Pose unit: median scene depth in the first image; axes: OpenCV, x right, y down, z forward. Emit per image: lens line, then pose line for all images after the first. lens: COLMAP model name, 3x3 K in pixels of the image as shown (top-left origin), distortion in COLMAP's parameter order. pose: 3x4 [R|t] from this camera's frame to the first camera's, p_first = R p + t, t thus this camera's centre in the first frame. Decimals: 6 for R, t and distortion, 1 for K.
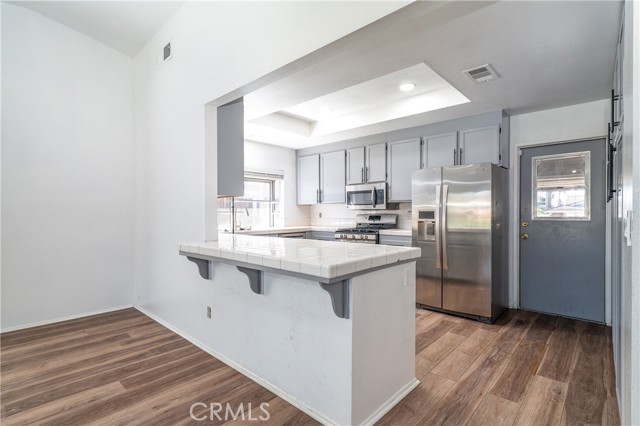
lens RADIAL K [[311.6, 0, 314.2], [0, 311.6, 212.2], [0, 0, 1]] dist [-0.000207, -0.001775]
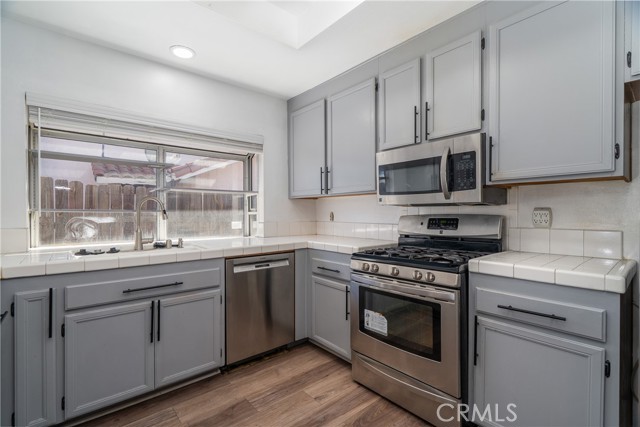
lens RADIAL K [[292.5, 0, 322.5], [0, 292.5, 215.8], [0, 0, 1]] dist [-0.007873, 0.003984]
pose [[0.995520, -0.000495, -0.094547, 0.069603], [0.001702, 0.999918, 0.012692, 0.001763], [0.094533, -0.012797, 0.995439, 0.625619]]
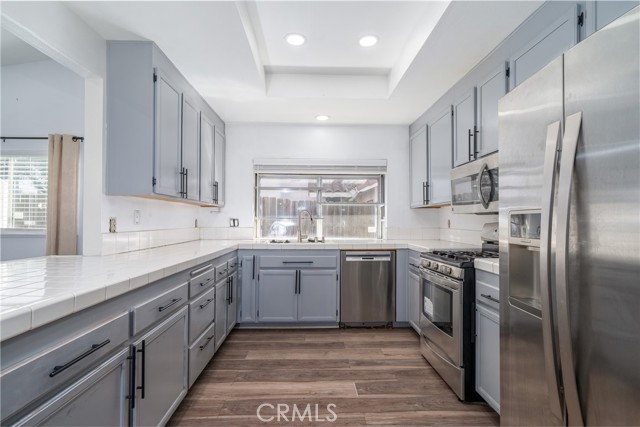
lens RADIAL K [[311.6, 0, 323.0], [0, 311.6, 217.4], [0, 0, 1]] dist [-0.000207, -0.001775]
pose [[0.720291, -0.004372, -0.693658, 0.351011], [-0.001090, 0.999972, -0.007434, 0.001962], [0.693671, 0.006111, 0.720266, 0.509800]]
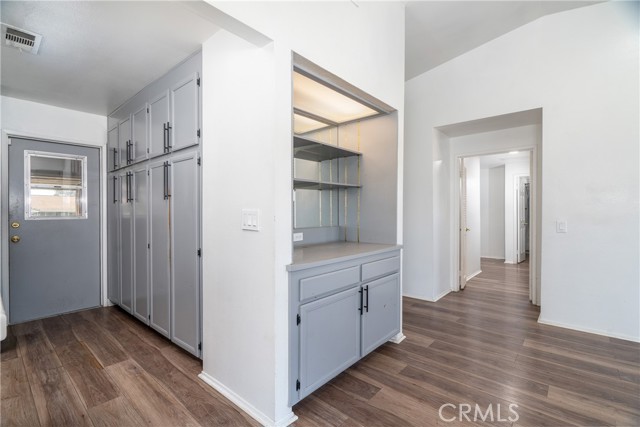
lens RADIAL K [[292.5, 0, 316.4], [0, 292.5, 215.8], [0, 0, 1]] dist [-0.007873, 0.003984]
pose [[-0.042785, -0.009767, 0.999037, -0.138825], [-0.001904, 0.999951, 0.009694, 0.002616], [-0.999082, -0.001488, -0.042802, 0.164631]]
